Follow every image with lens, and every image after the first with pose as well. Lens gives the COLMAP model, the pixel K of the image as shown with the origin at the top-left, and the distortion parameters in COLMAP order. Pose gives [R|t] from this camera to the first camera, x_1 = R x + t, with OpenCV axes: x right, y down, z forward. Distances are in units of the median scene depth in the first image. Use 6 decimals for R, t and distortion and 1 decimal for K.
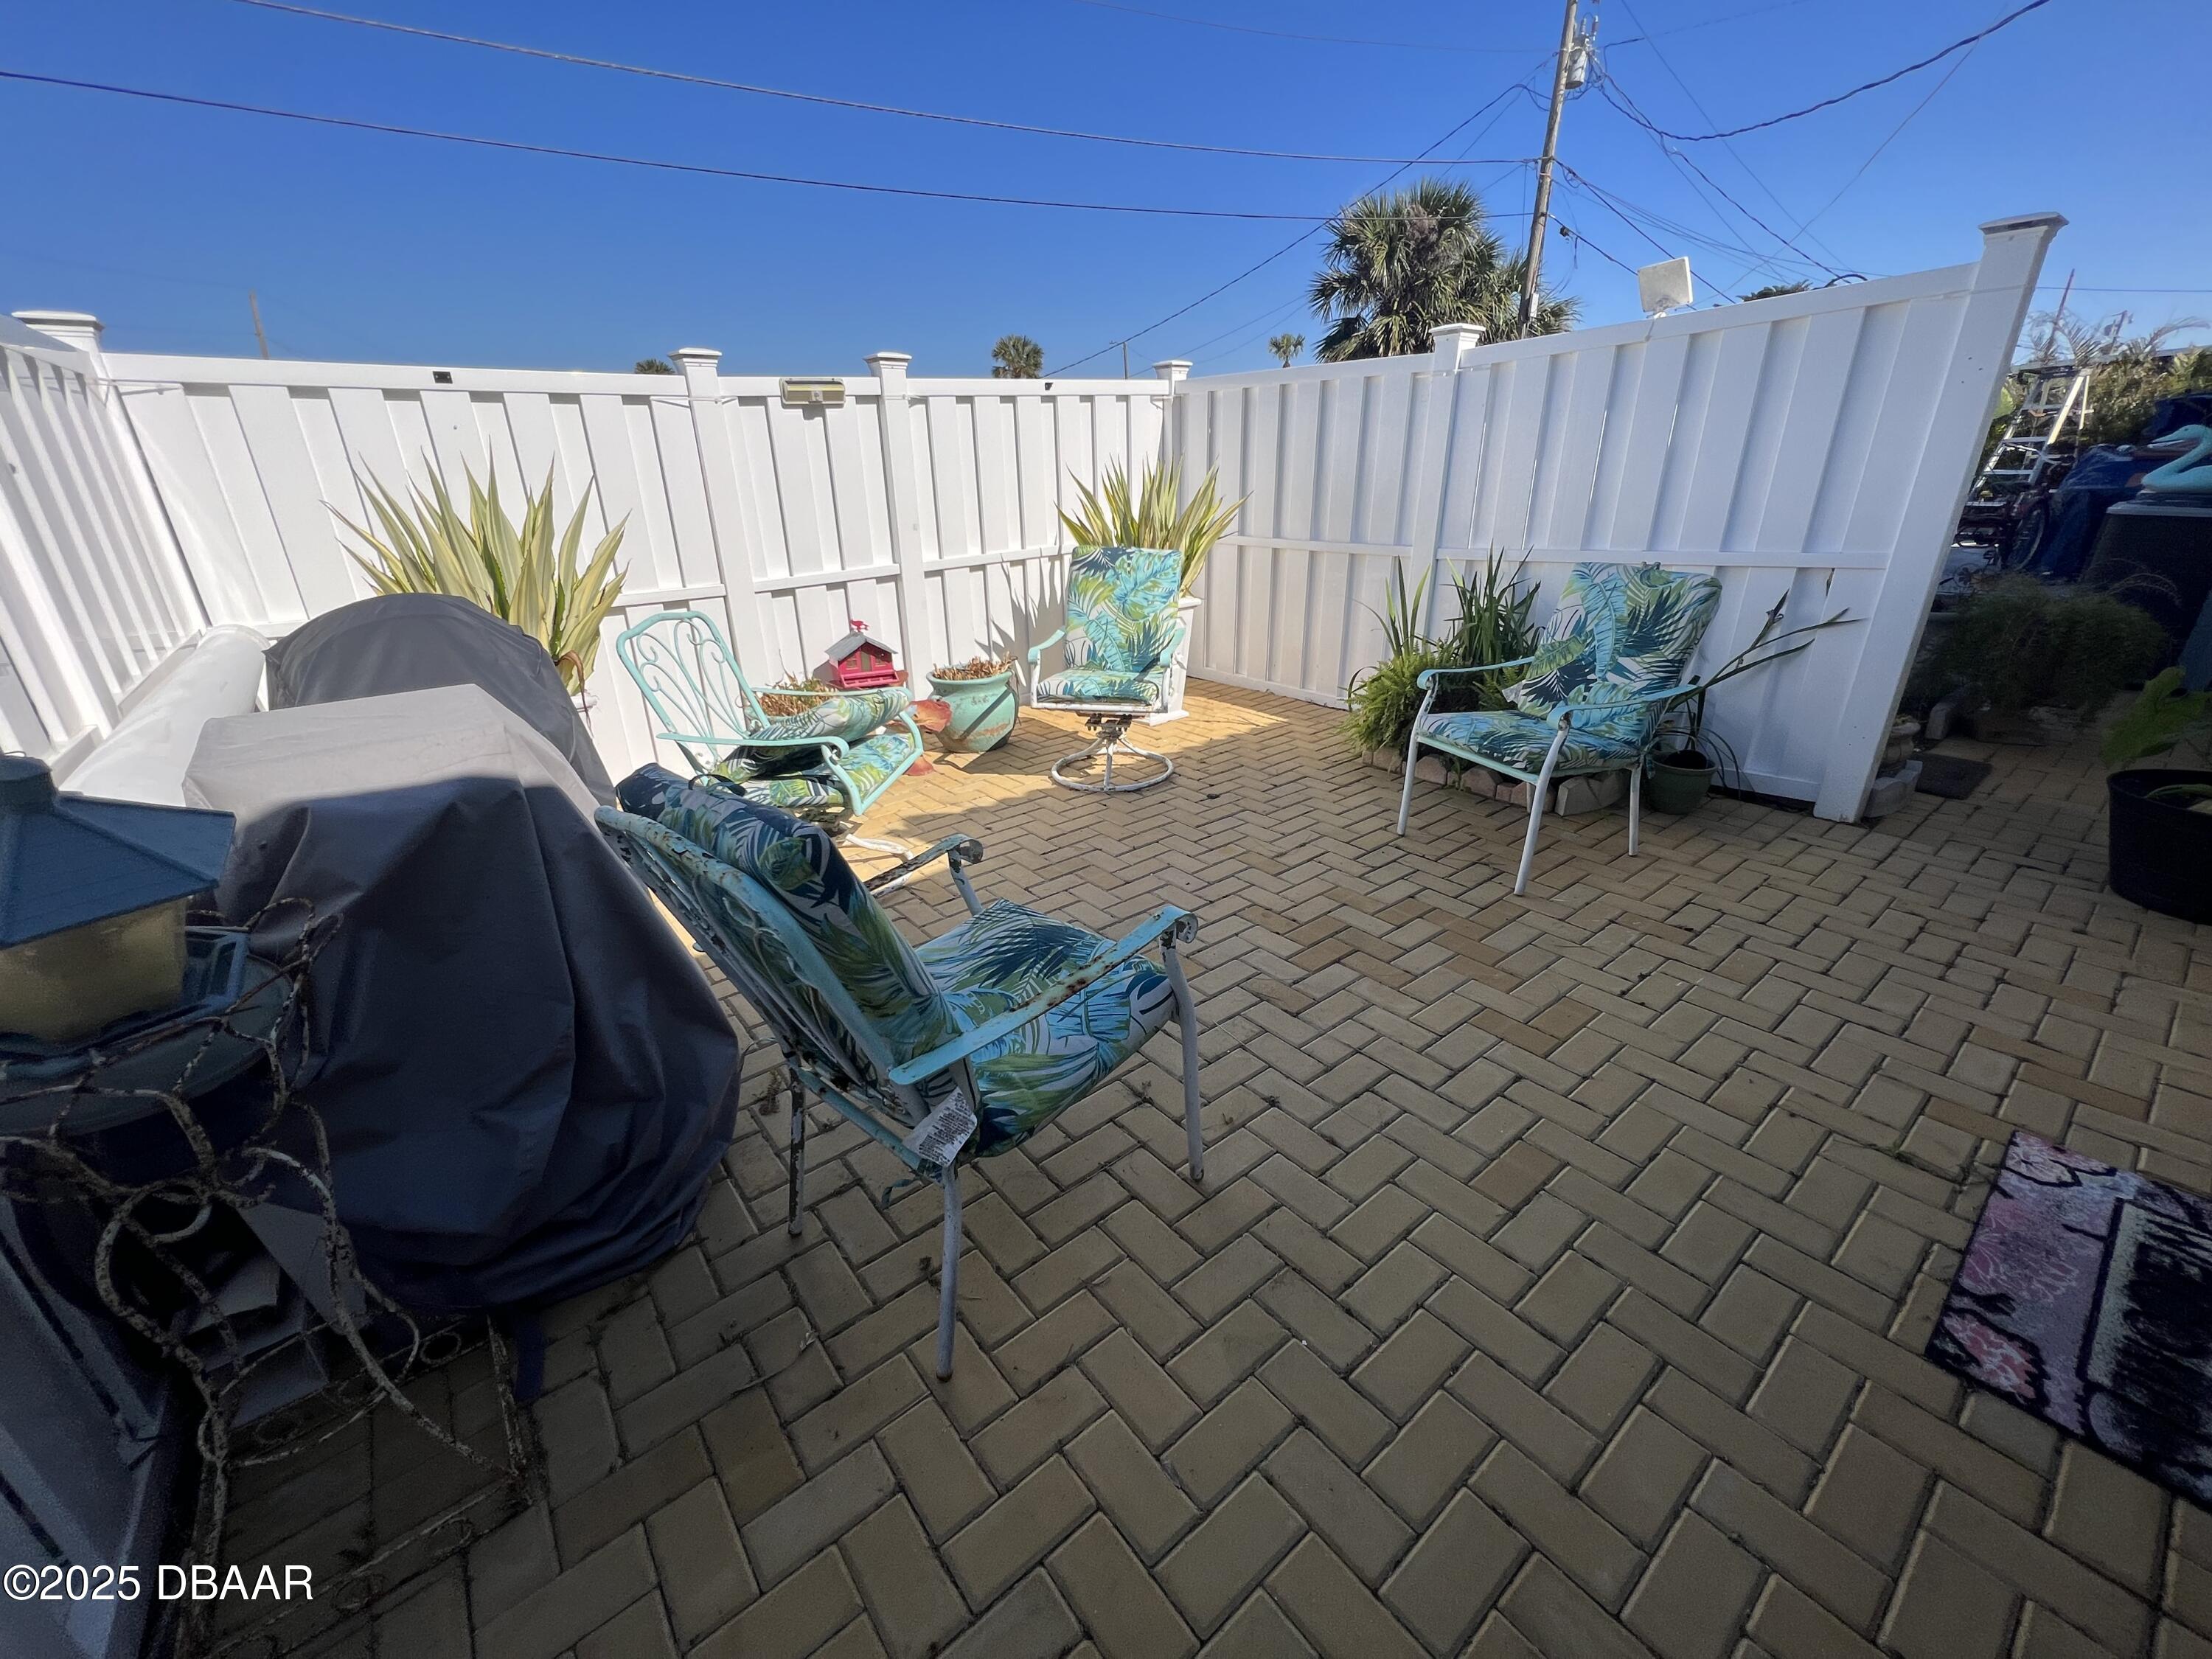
lens RADIAL K [[886.3, 0, 1103.8], [0, 886.3, 831.8], [0, 0, 1]] dist [-0.004039, 0.000969]
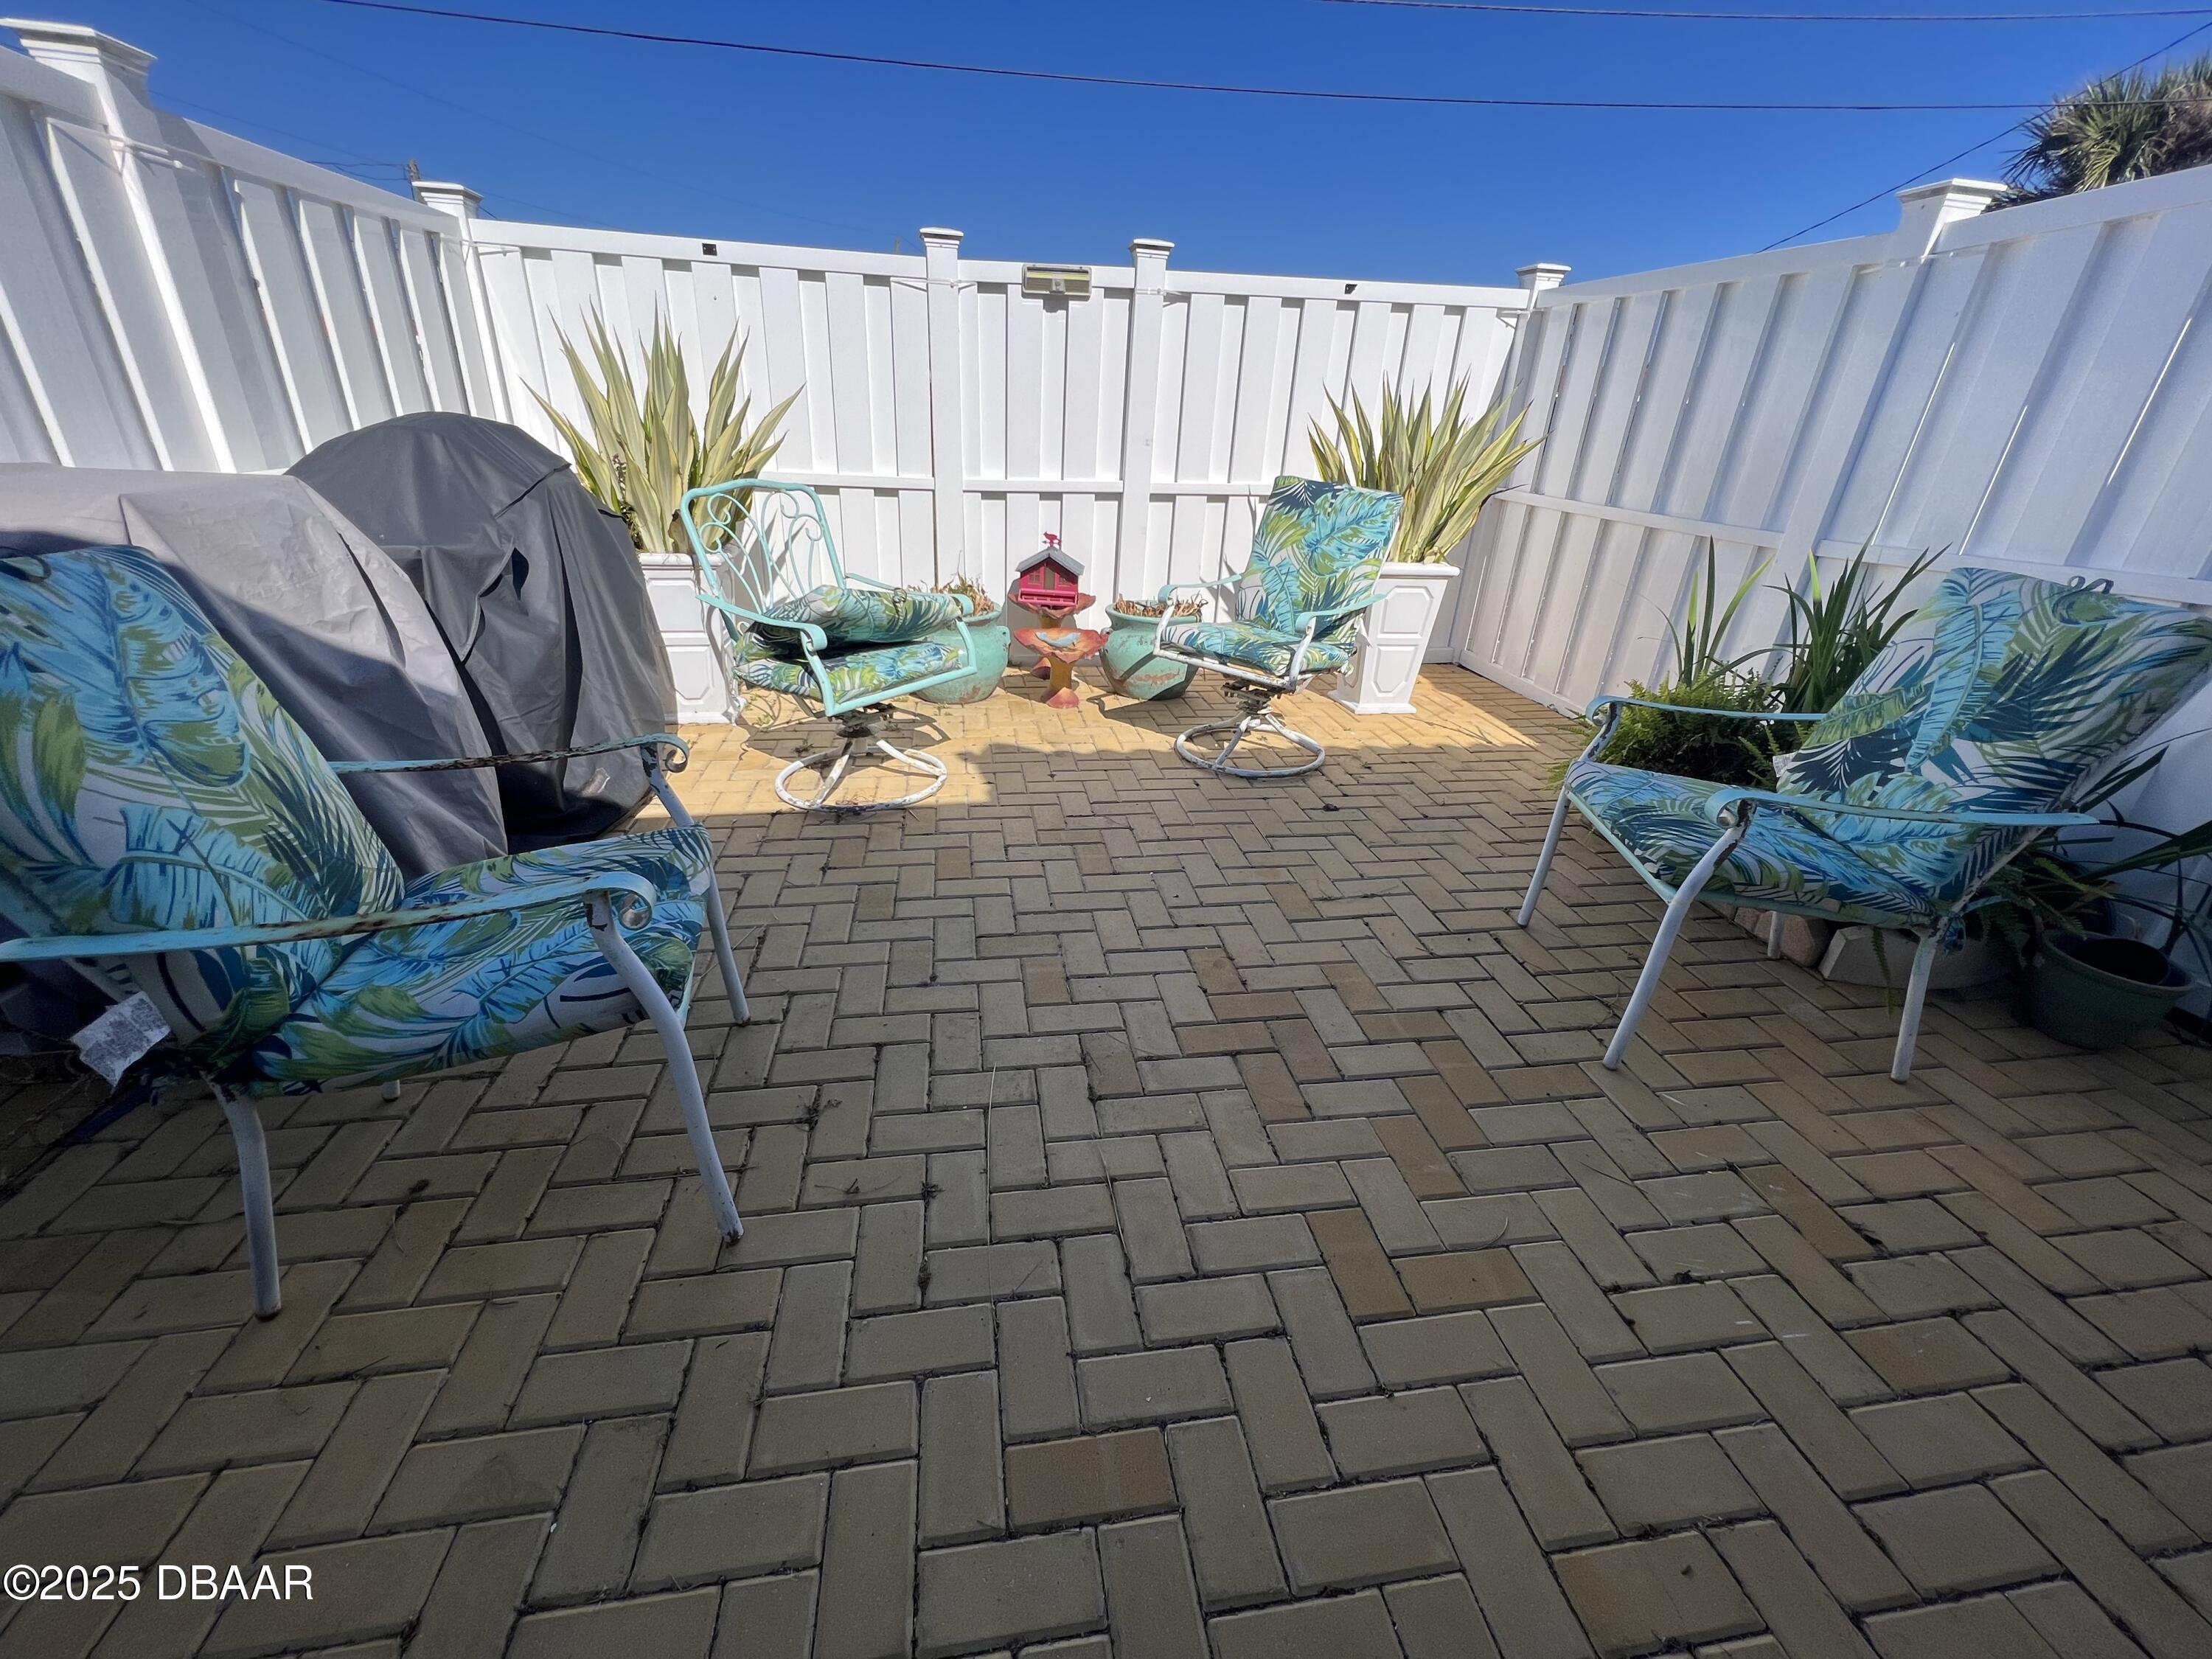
lens RADIAL K [[886.3, 0, 1105.9], [0, 886.3, 831.5], [0, 0, 1]] dist [-0.004039, 0.000969]
pose [[0.870593, 0.268214, -0.412467, 0.287494], [-0.250695, 0.963176, 0.097182, -0.047476], [0.423344, 0.018798, 0.905774, 0.212155]]
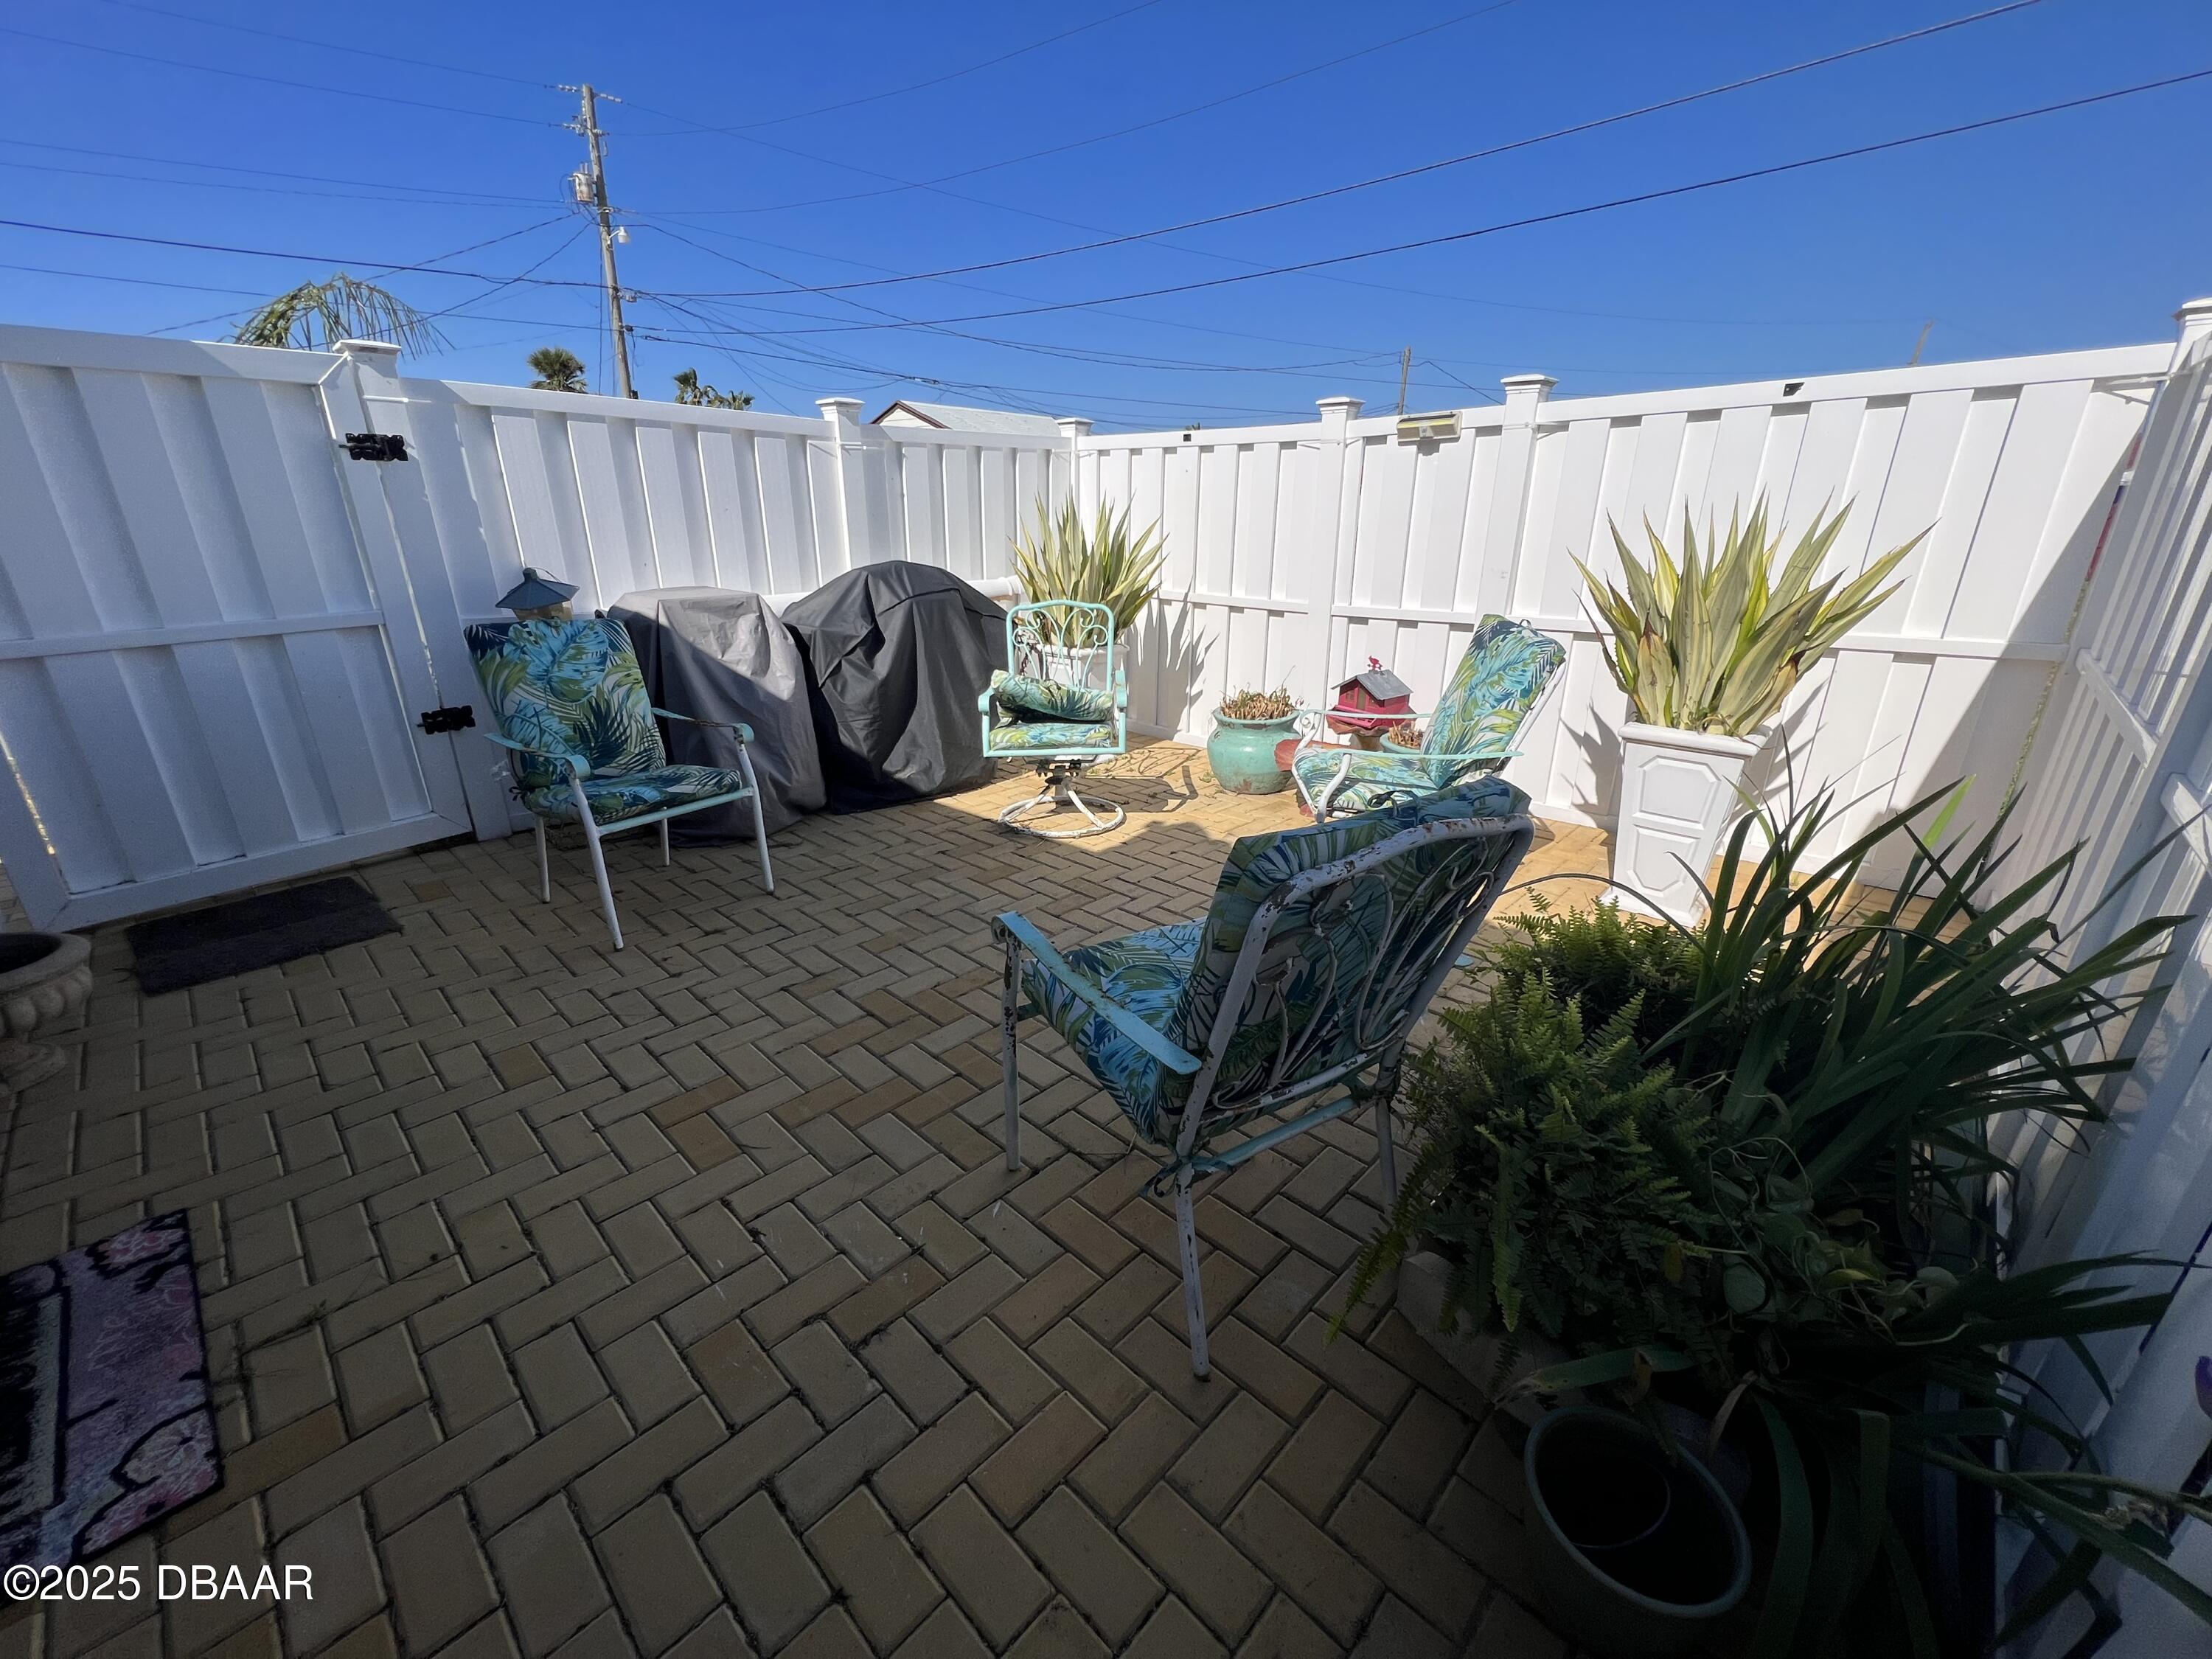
lens RADIAL K [[886.3, 0, 1107.5], [0, 886.3, 832.6], [0, 0, 1]] dist [-0.004039, 0.000969]
pose [[0.139330, 0.365346, -0.920386, 0.769539], [-0.385395, 0.876177, 0.289455, -0.282056], [0.912172, 0.314382, 0.262880, 0.629052]]
